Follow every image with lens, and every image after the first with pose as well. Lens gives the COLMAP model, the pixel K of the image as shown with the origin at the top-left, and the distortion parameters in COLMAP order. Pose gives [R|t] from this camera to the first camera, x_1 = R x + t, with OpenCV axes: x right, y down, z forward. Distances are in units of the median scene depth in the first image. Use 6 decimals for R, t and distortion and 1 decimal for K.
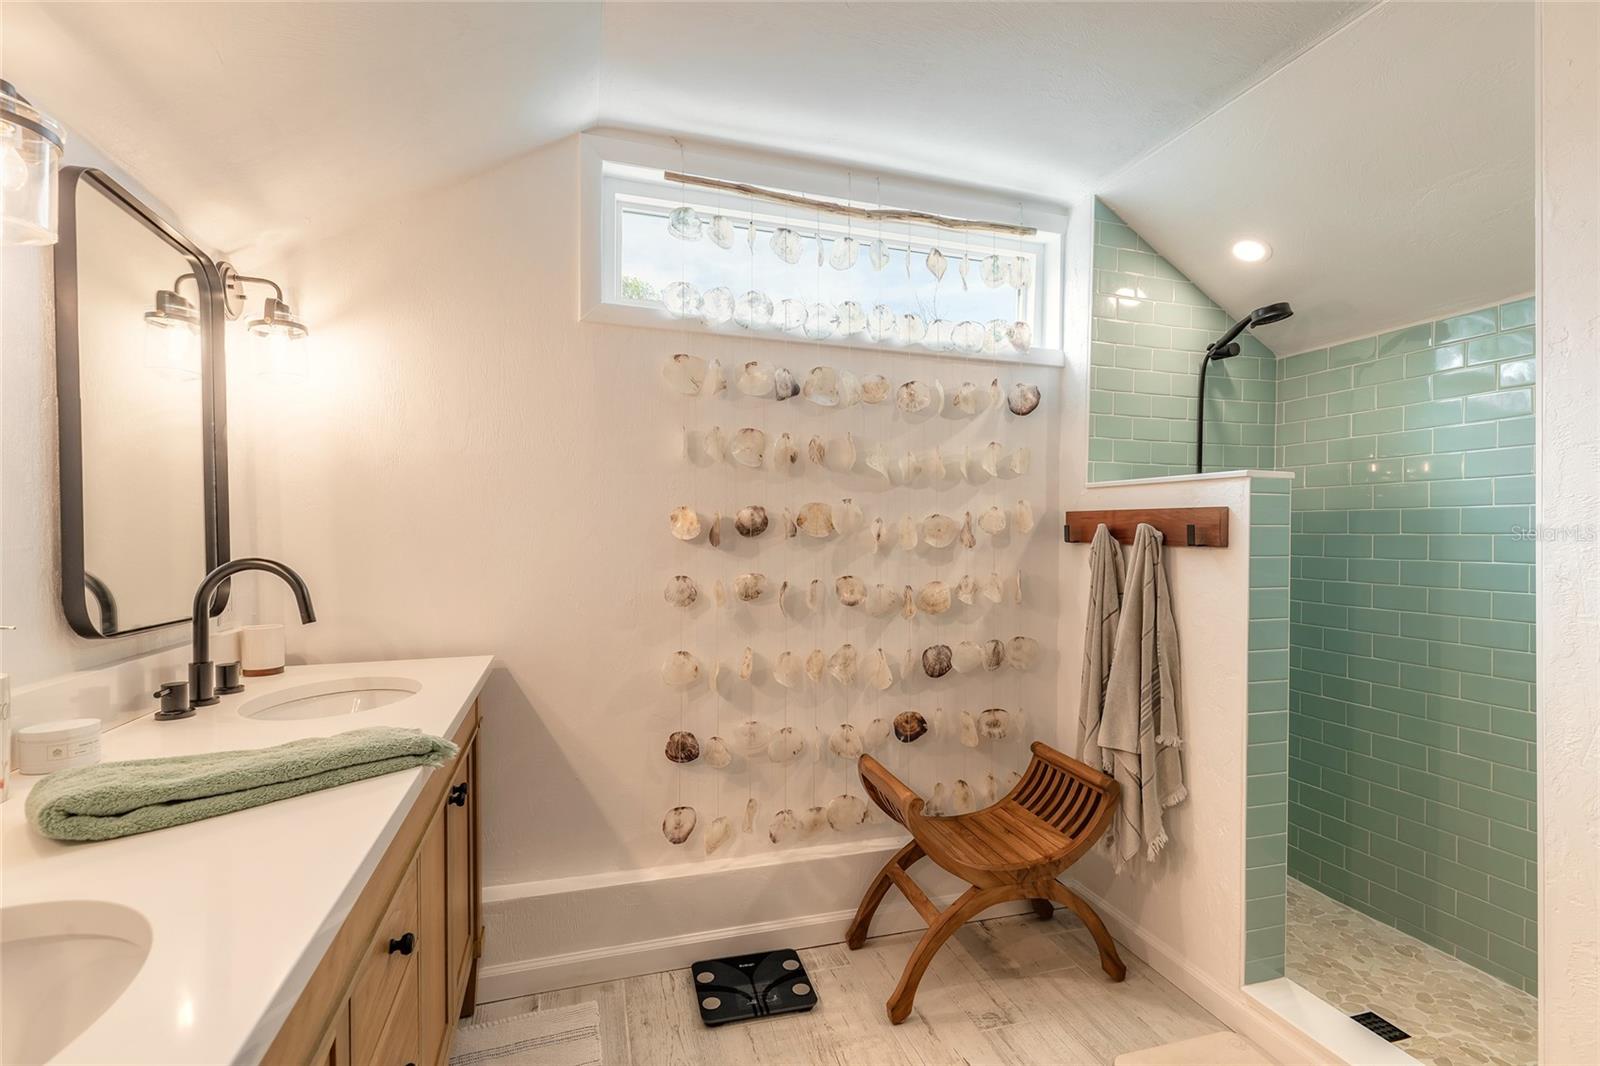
lens RADIAL K [[720.3, 0, 792.9], [0, 720.3, 539.9], [0, 0, 1]] dist [0.002809, -0.000127]
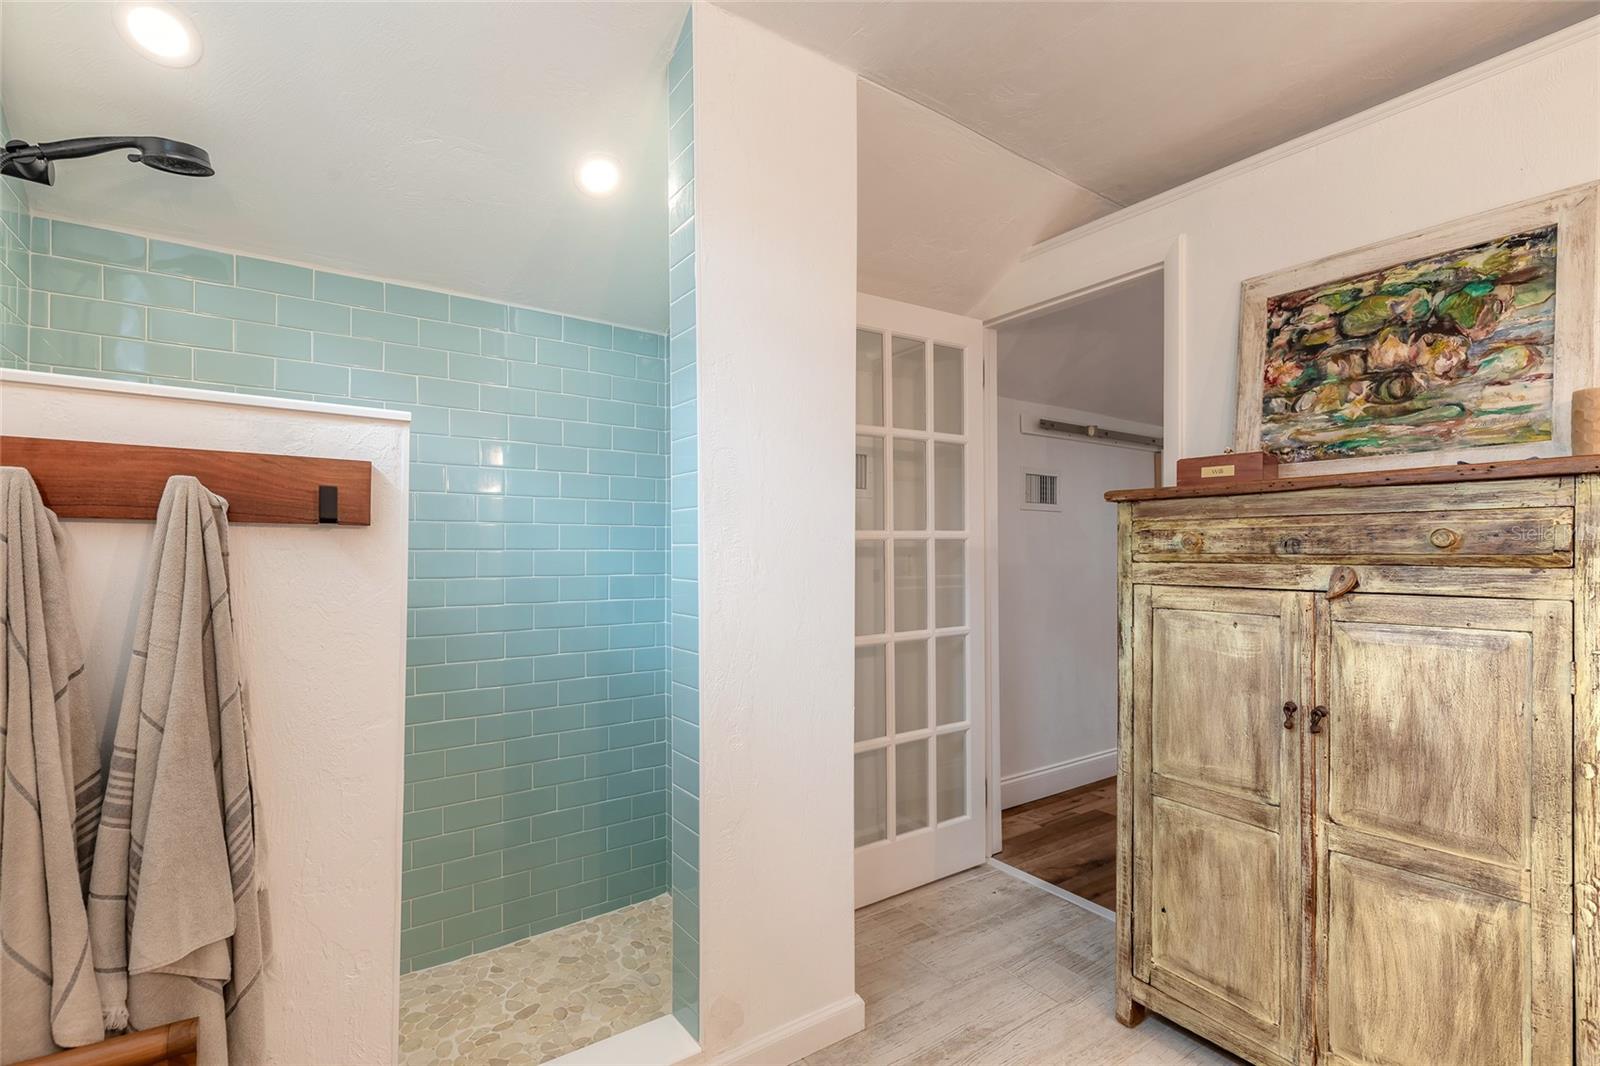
lens RADIAL K [[720.3, 0, 792.9], [0, 720.3, 539.9], [0, 0, 1]] dist [0.002809, -0.000127]
pose [[-0.305379, -0.005479, 0.952215, -0.100801], [0.005523, 0.999956, 0.007525, 0.017014], [-0.952215, 0.007557, -0.305336, 0.694100]]
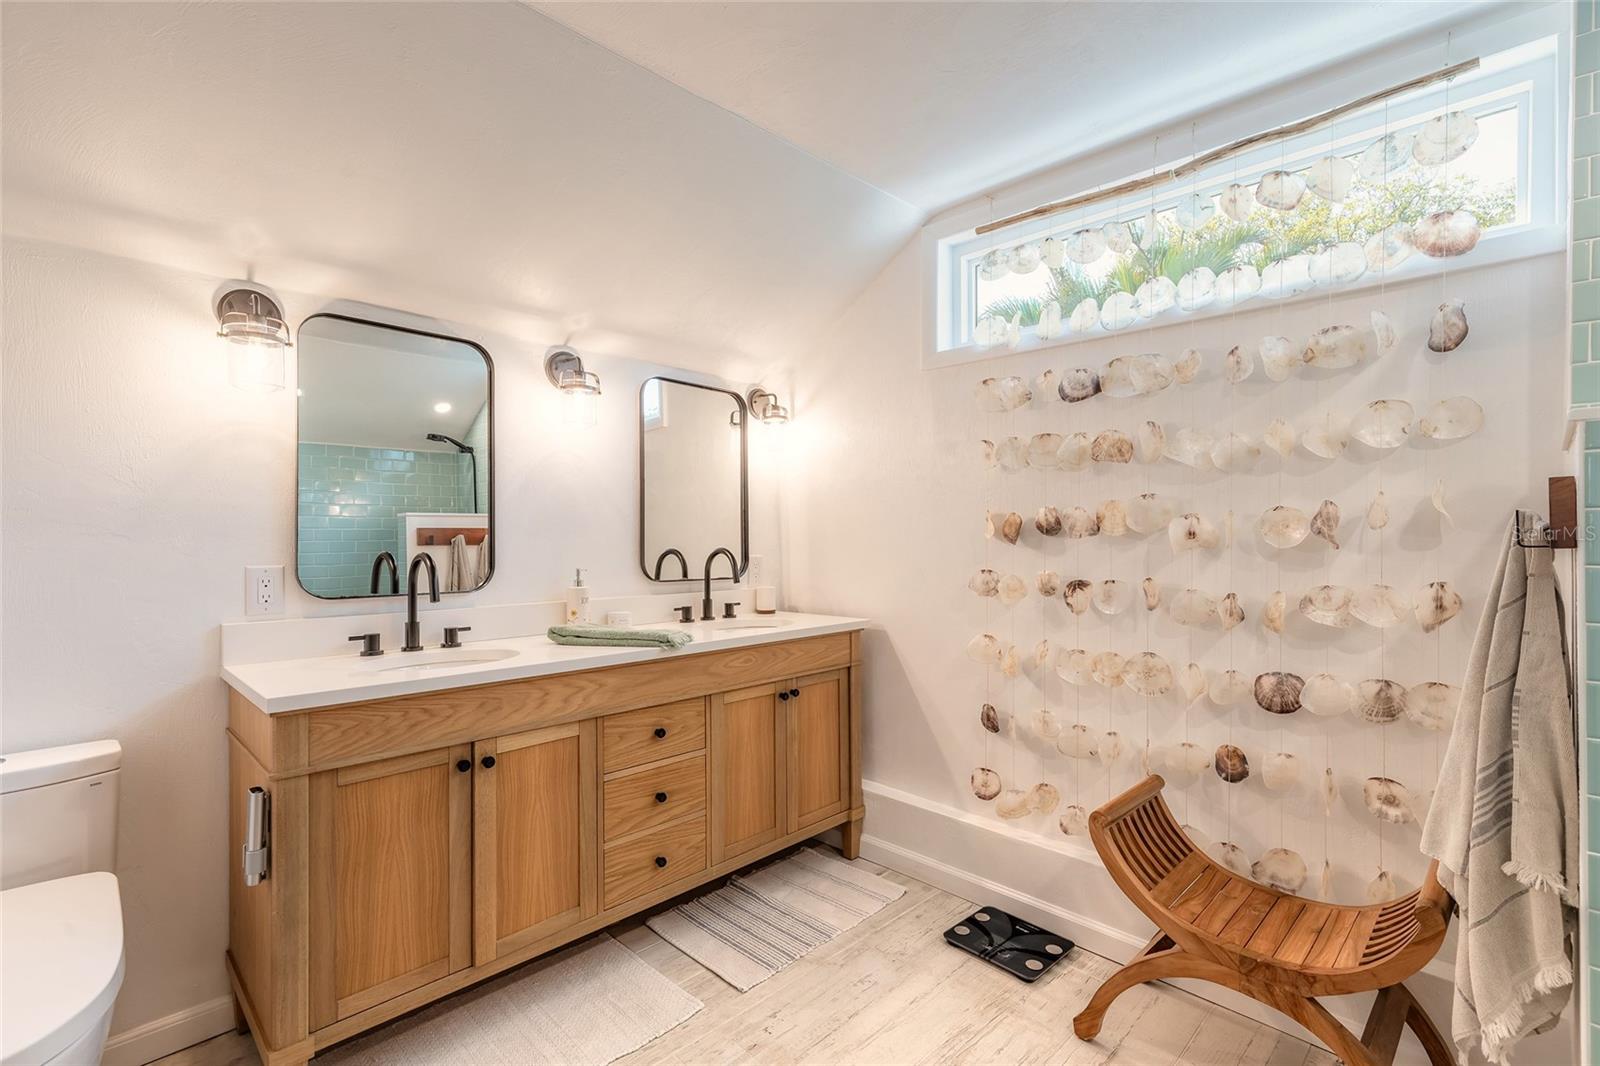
lens RADIAL K [[720.3, 0, 792.9], [0, 720.3, 539.9], [0, 0, 1]] dist [0.002809, -0.000127]
pose [[0.467952, -0.001441, -0.883753, 0.693586], [-0.002332, 0.999993, -0.002865, 0.005444], [0.883751, 0.003402, 0.467945, 0.171709]]
